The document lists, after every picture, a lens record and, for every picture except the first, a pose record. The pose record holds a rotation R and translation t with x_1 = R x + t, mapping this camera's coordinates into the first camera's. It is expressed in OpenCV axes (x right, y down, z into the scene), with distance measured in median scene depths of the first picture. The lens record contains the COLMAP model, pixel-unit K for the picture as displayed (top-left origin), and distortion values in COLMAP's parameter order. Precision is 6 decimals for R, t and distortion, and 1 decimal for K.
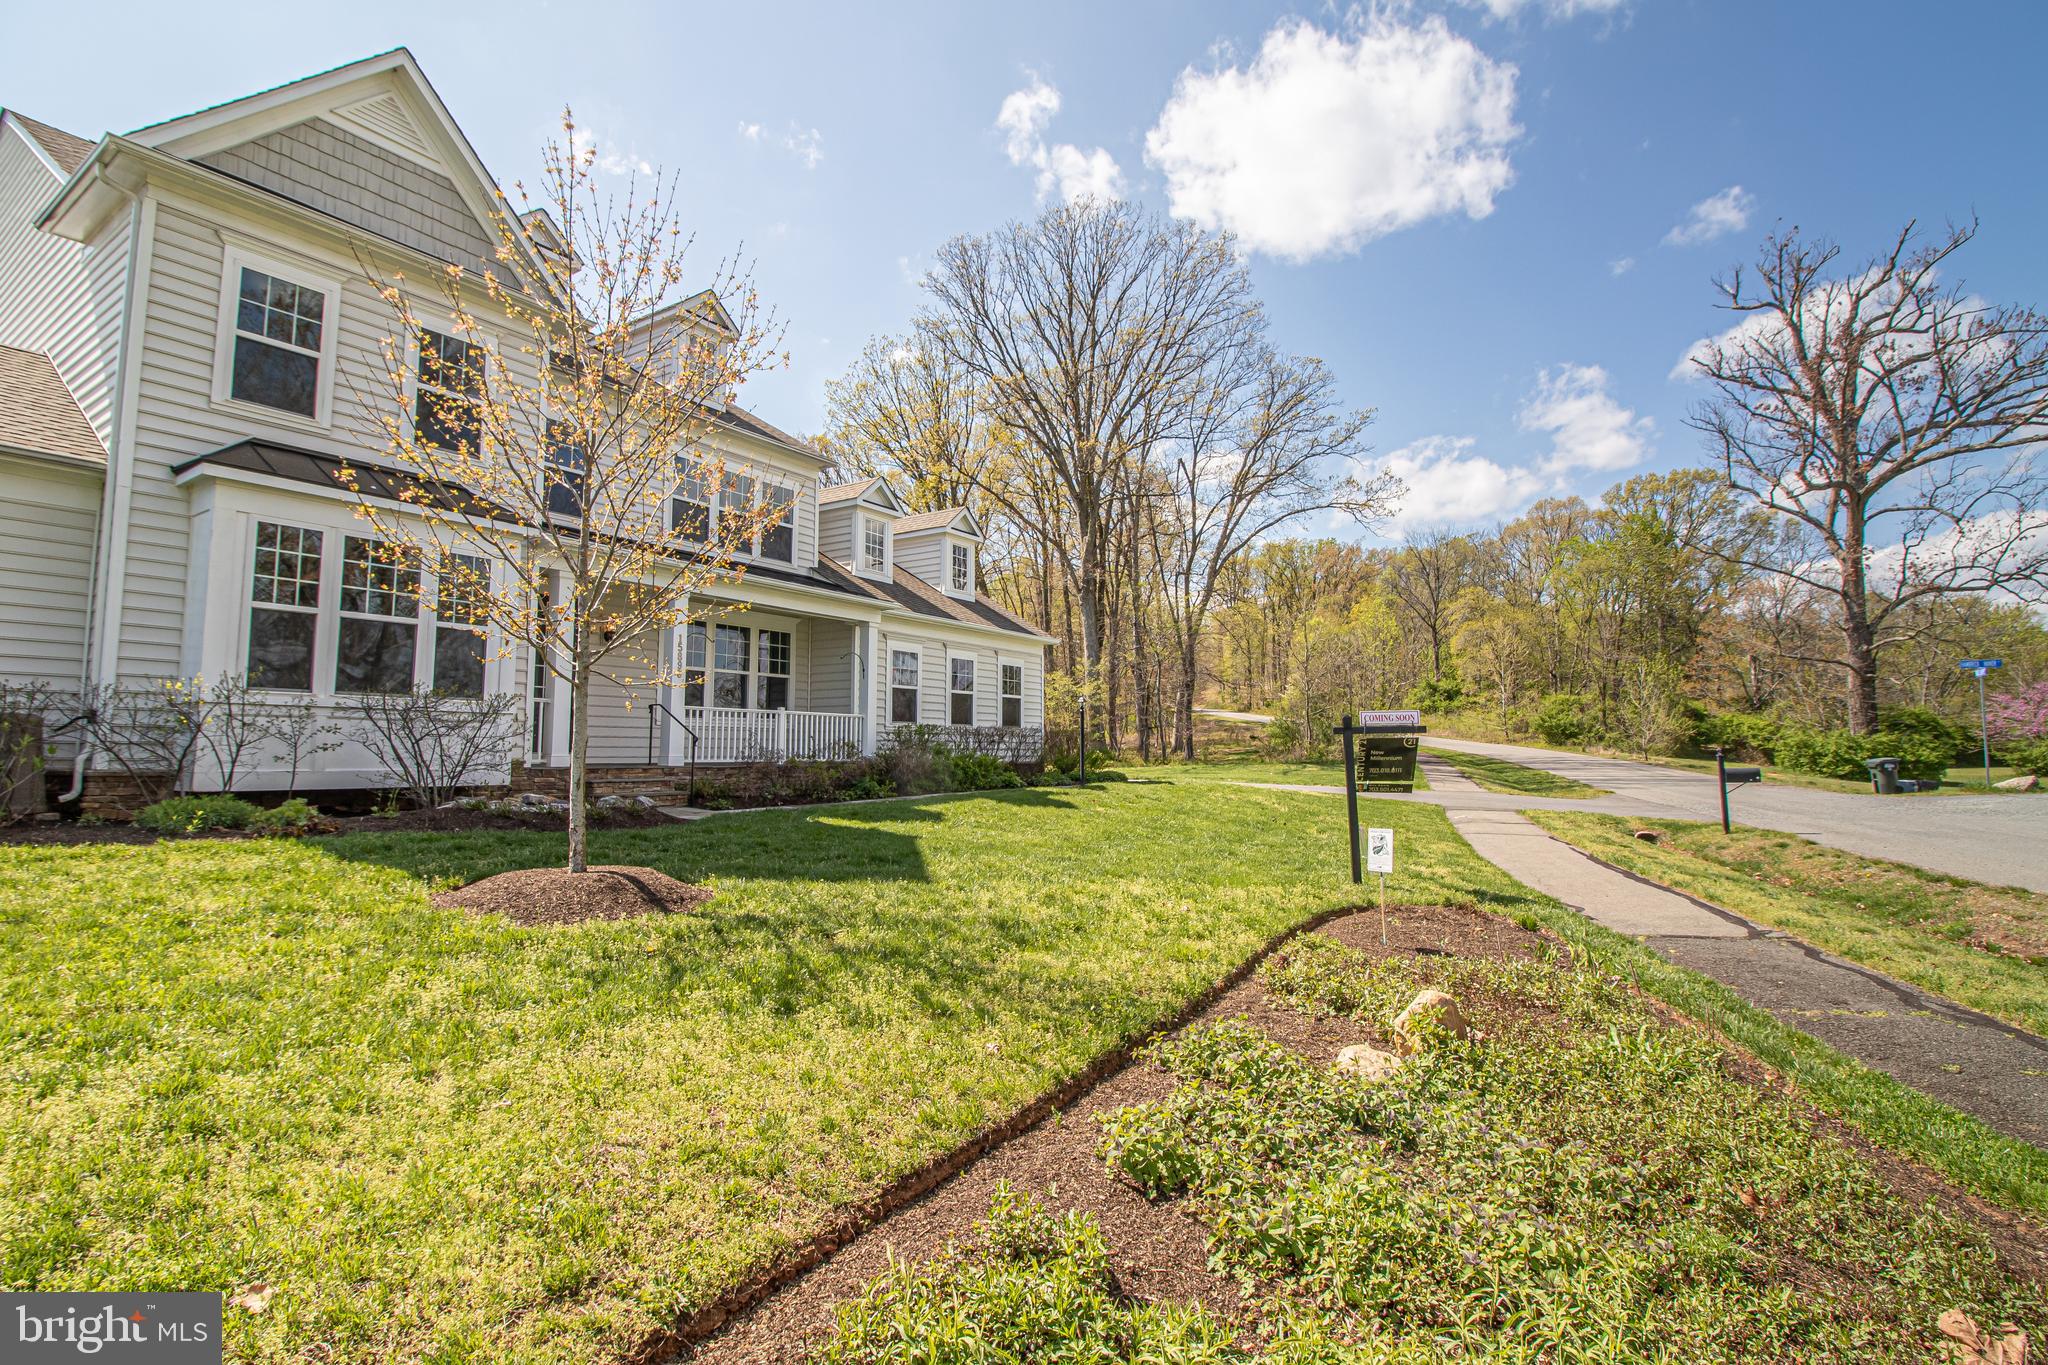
lens RADIAL K [[954.8, 0, 1013.9], [0, 954.8, 674.3], [0, 0, 1]] dist [-0.015929, -0.003606]
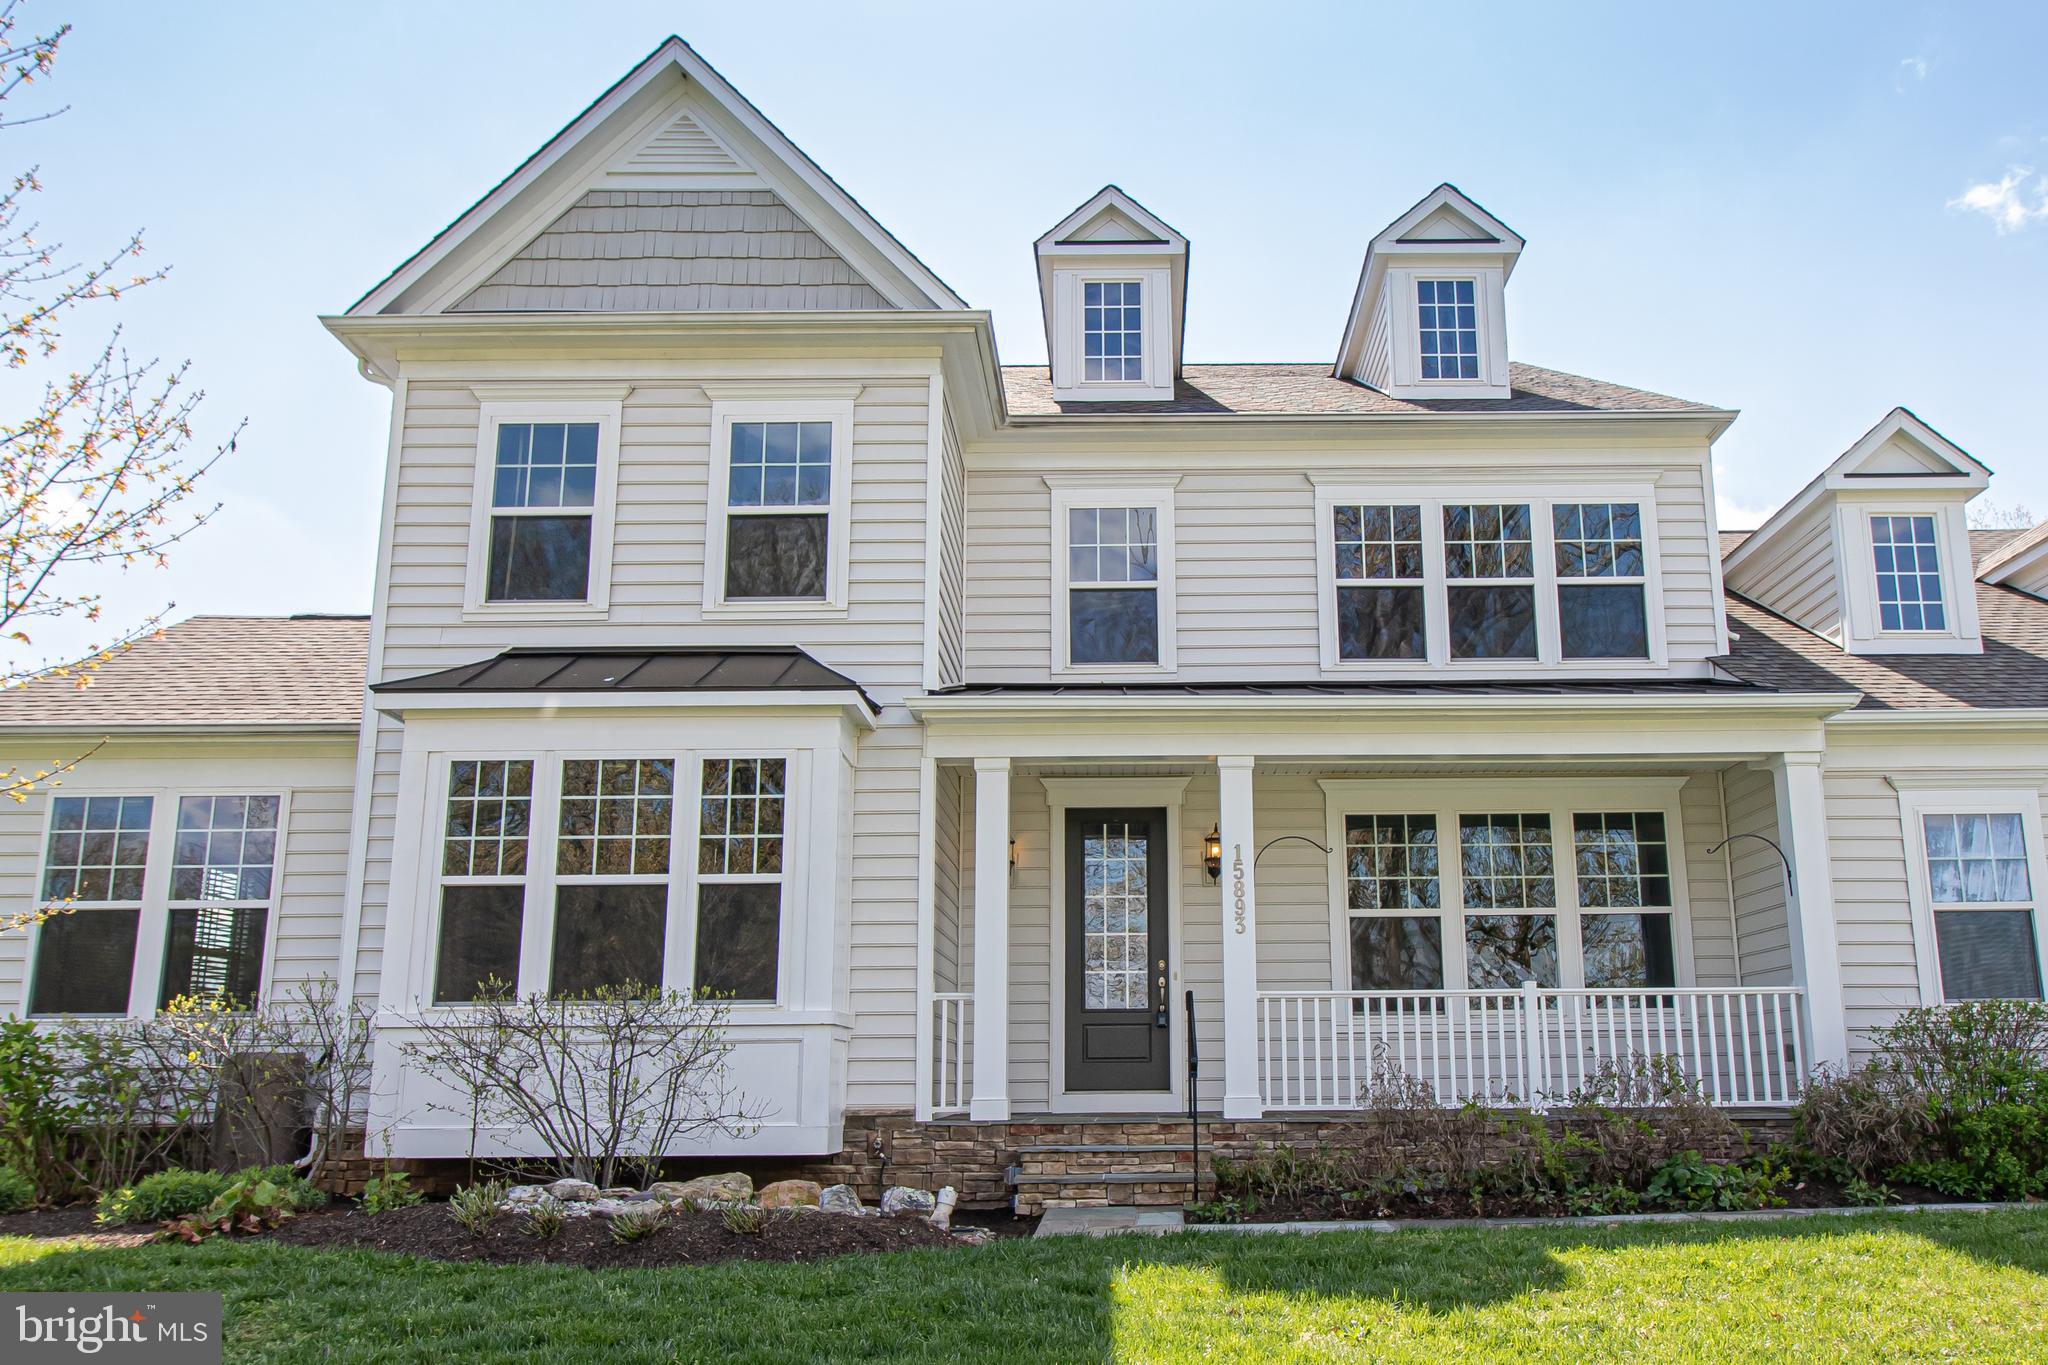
lens RADIAL K [[1512.8, 0, 1133.6], [0, 1512.8, 792.5], [0, 0, 1]] dist [-0.007425, -0.001875]
pose [[0.570991, -0.166926, -0.803807, 0.318371], [0.078302, 0.985720, -0.149081, 0.055840], [0.817214, 0.022184, 0.575908, 0.656376]]
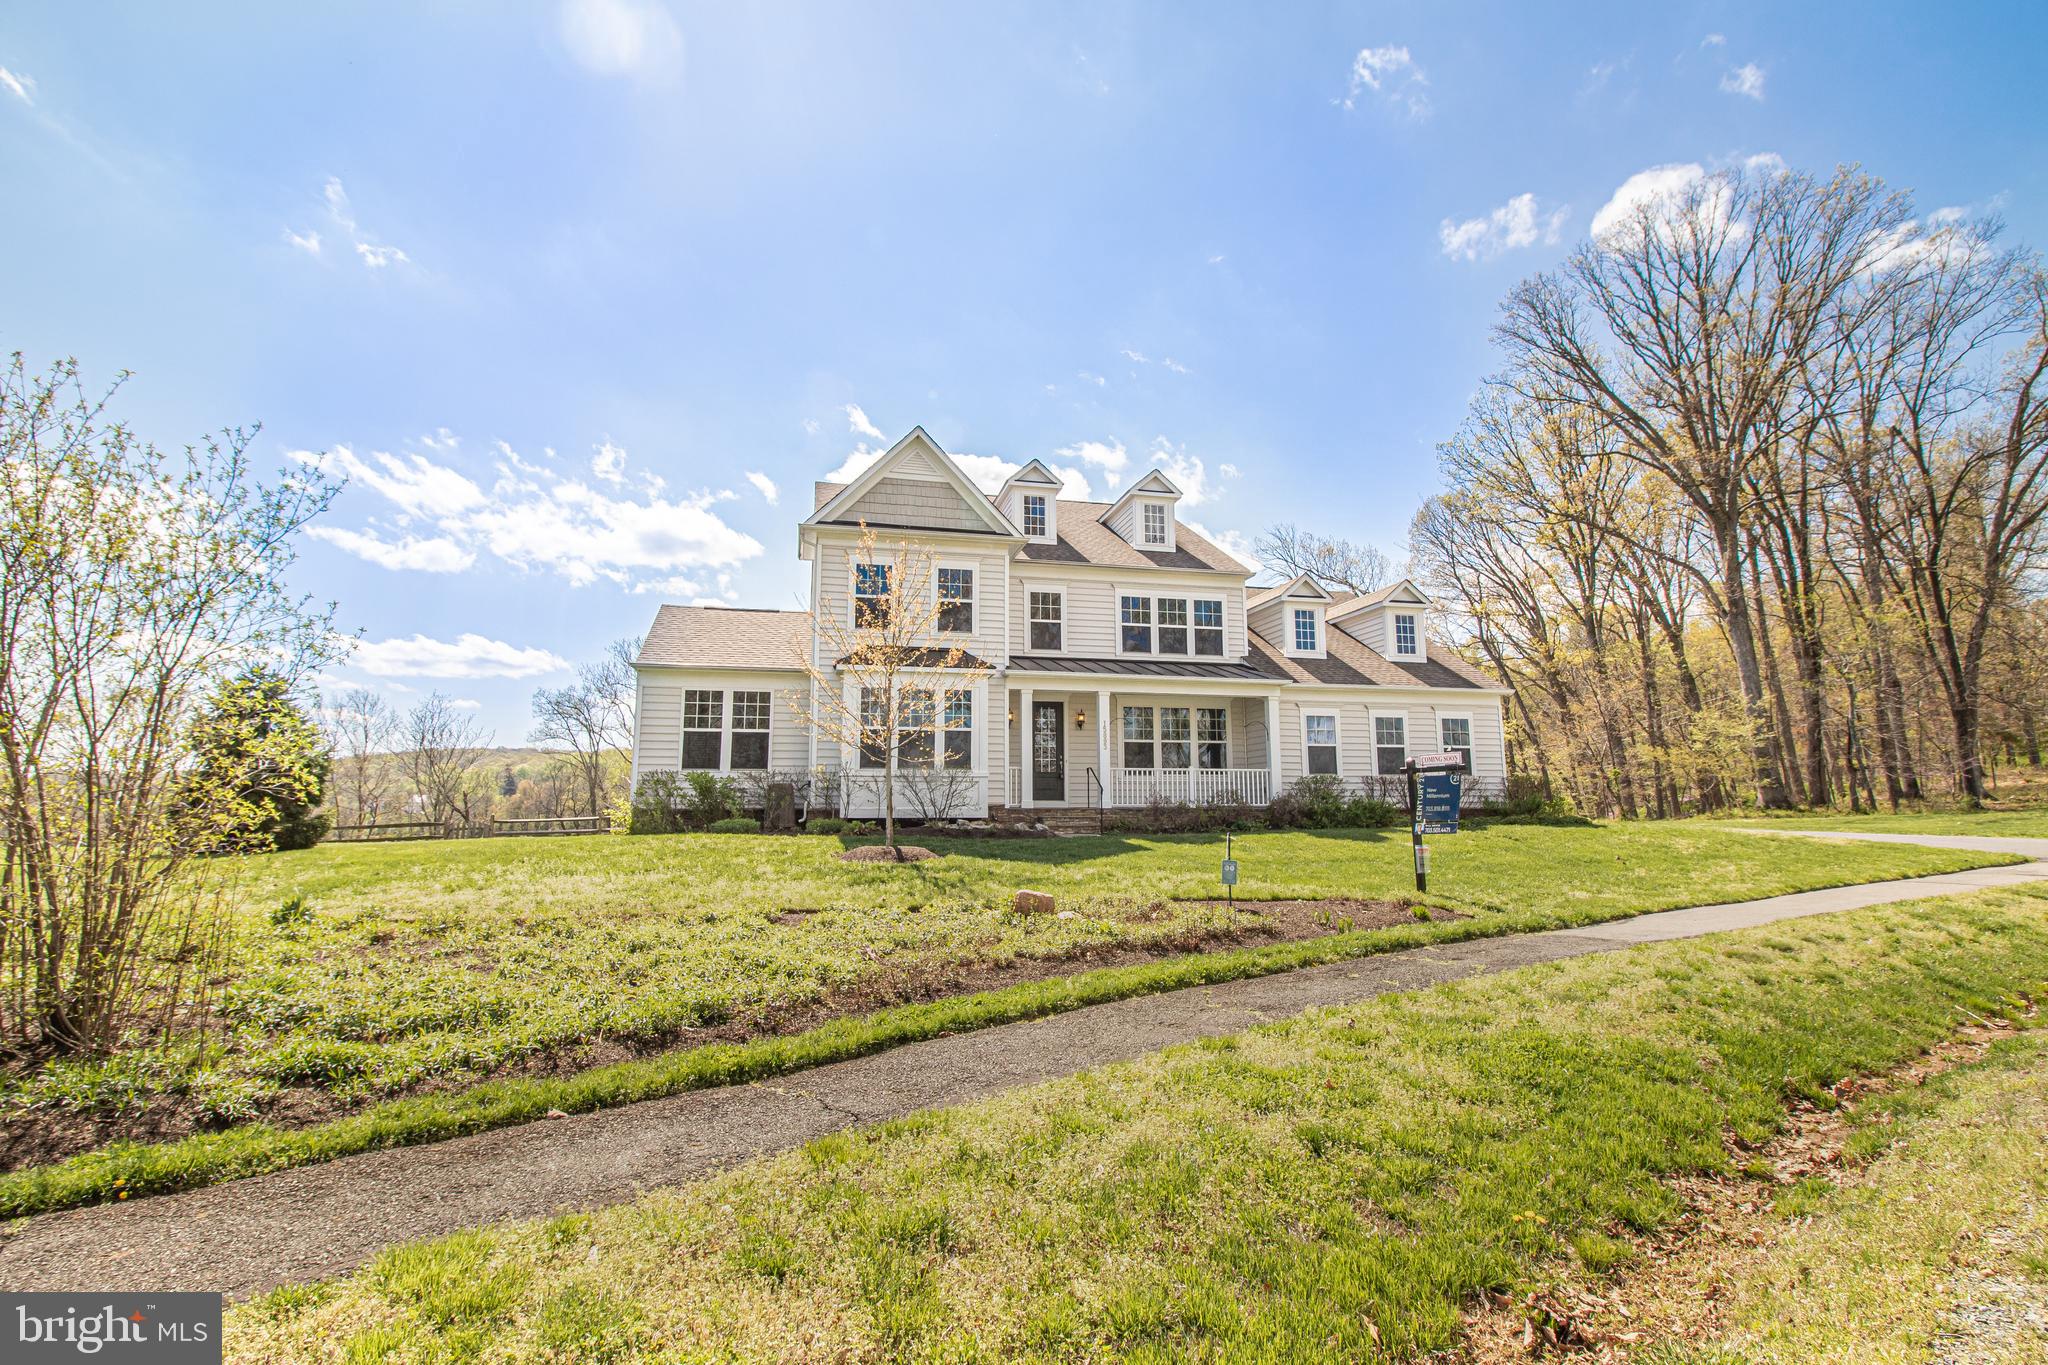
lens RADIAL K [[954.8, 0, 1028.7], [0, 954.8, 674.3], [0, 0, 1]] dist [-0.015929, -0.003606]
pose [[0.739901, -0.102987, -0.664786, 0.739709], [0.060315, 0.994388, -0.086918, 0.012275], [0.670006, 0.024214, 0.741960, -0.263879]]
